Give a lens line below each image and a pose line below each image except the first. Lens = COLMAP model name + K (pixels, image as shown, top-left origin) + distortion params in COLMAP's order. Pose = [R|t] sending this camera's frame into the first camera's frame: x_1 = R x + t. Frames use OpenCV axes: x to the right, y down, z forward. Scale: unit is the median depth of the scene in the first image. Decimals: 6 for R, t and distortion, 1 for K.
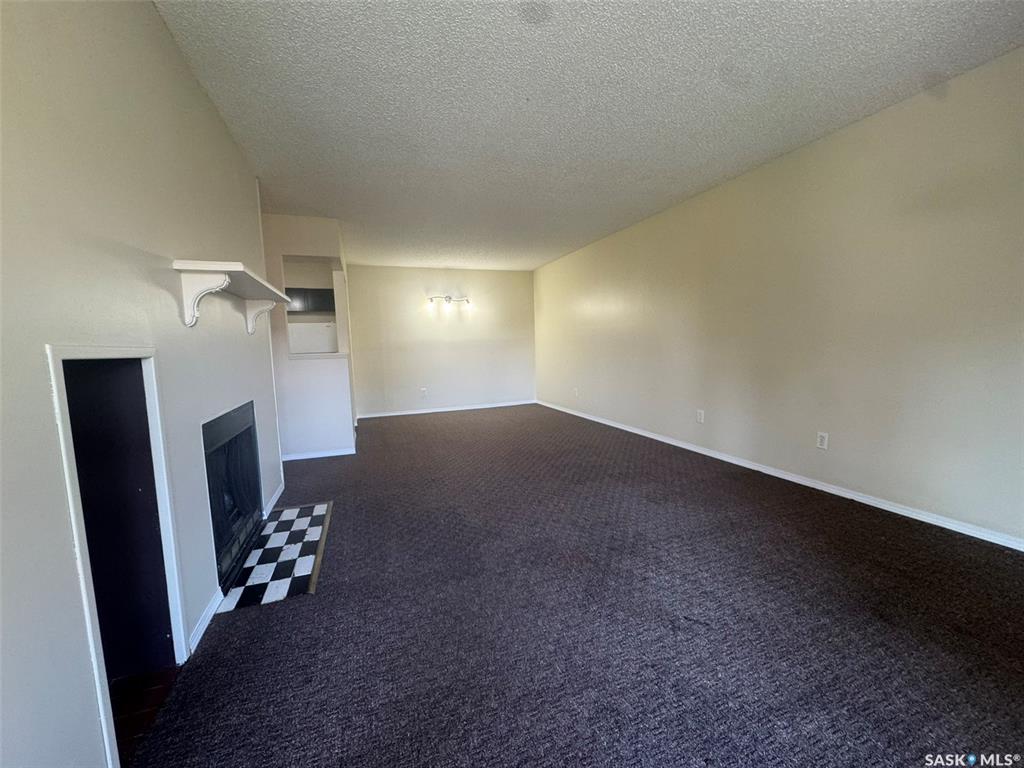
lens RADIAL K [[414.0, 0, 512.0], [0, 414.0, 384.0], [0, 0, 1]] dist [0.000637, 0.000227]
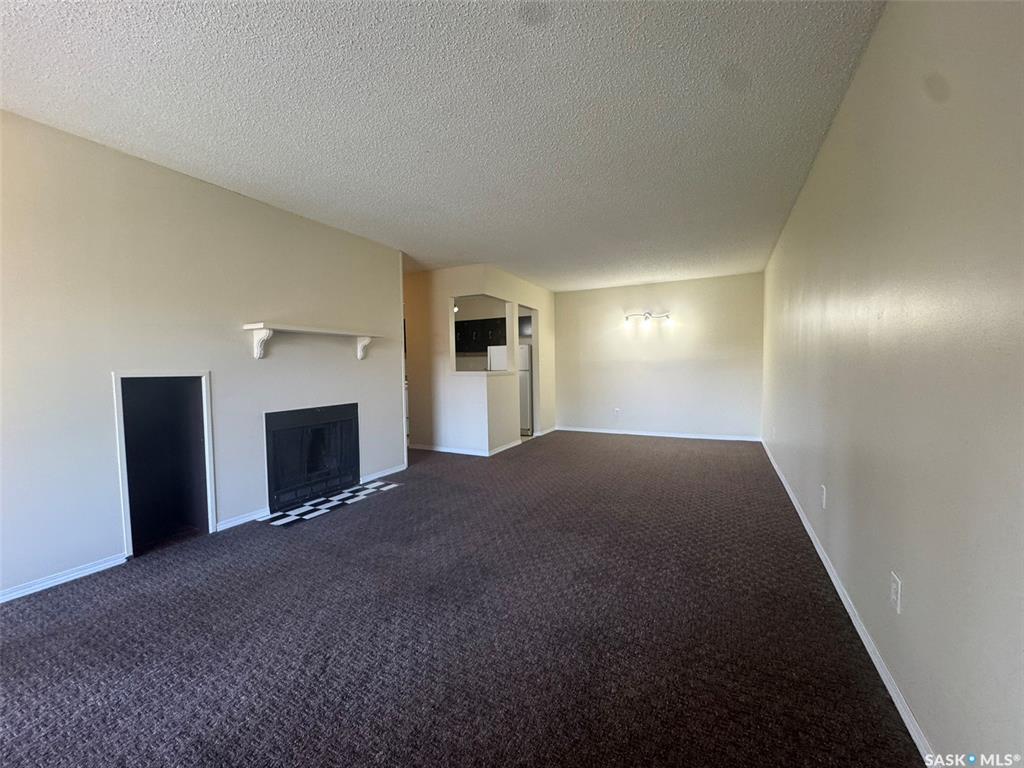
lens RADIAL K [[414.0, 0, 512.0], [0, 414.0, 384.0], [0, 0, 1]] dist [0.000637, 0.000227]
pose [[0.676842, 0.052795, -0.734233, 0.782912], [-0.076309, 0.997083, 0.001352, -0.068083], [0.732163, 0.055114, 0.678897, 0.342034]]
